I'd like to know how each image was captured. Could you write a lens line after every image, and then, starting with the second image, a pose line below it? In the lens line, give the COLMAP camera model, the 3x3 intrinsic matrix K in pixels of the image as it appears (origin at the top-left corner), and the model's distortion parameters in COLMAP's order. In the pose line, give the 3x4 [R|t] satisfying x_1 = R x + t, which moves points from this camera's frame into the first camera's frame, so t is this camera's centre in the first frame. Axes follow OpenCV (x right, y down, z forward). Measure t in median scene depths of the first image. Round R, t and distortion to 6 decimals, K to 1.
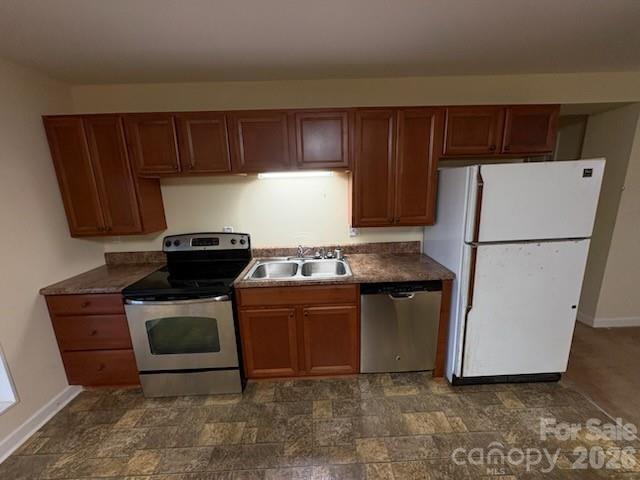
lens RADIAL K [[254.4, 0, 320.0], [0, 254.4, 238.4], [0, 0, 1]] dist [-0.002323, -0.000054]
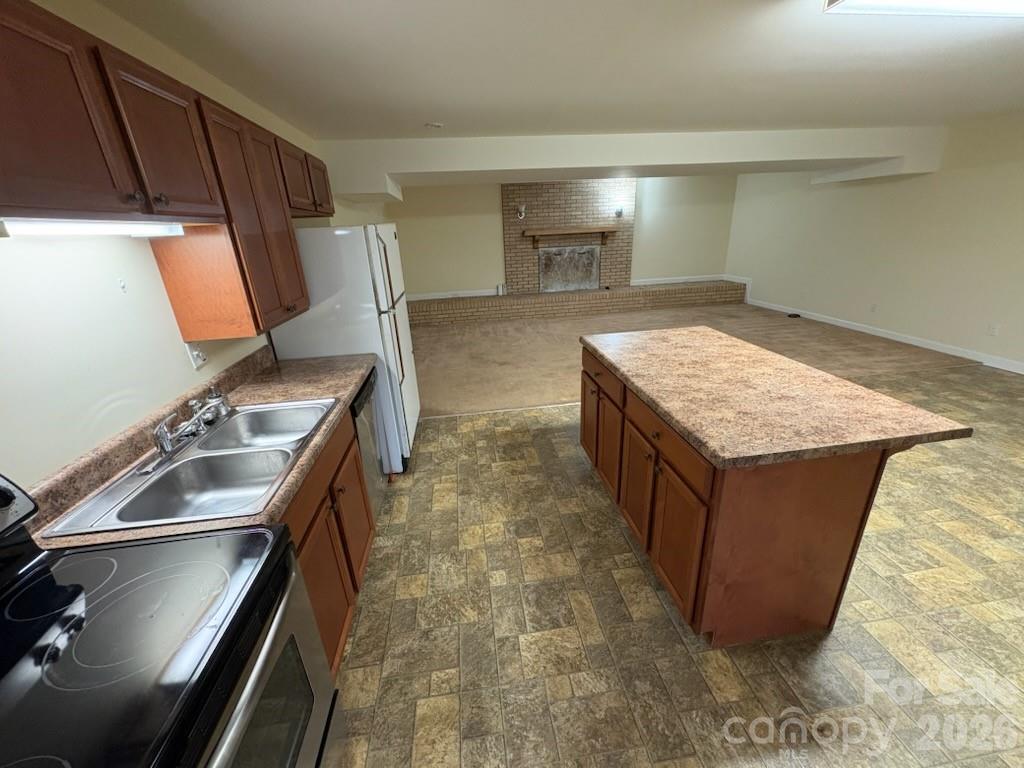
lens RADIAL K [[407.0, 0, 515.1], [0, 407.0, 383.3], [0, 0, 1]] dist [-0.002323, -0.000054]
pose [[-0.112853, -0.322557, 0.939798, -0.848228], [0.250048, 0.906181, 0.341045, -0.119664], [-0.961634, 0.273483, -0.021610, 0.595157]]
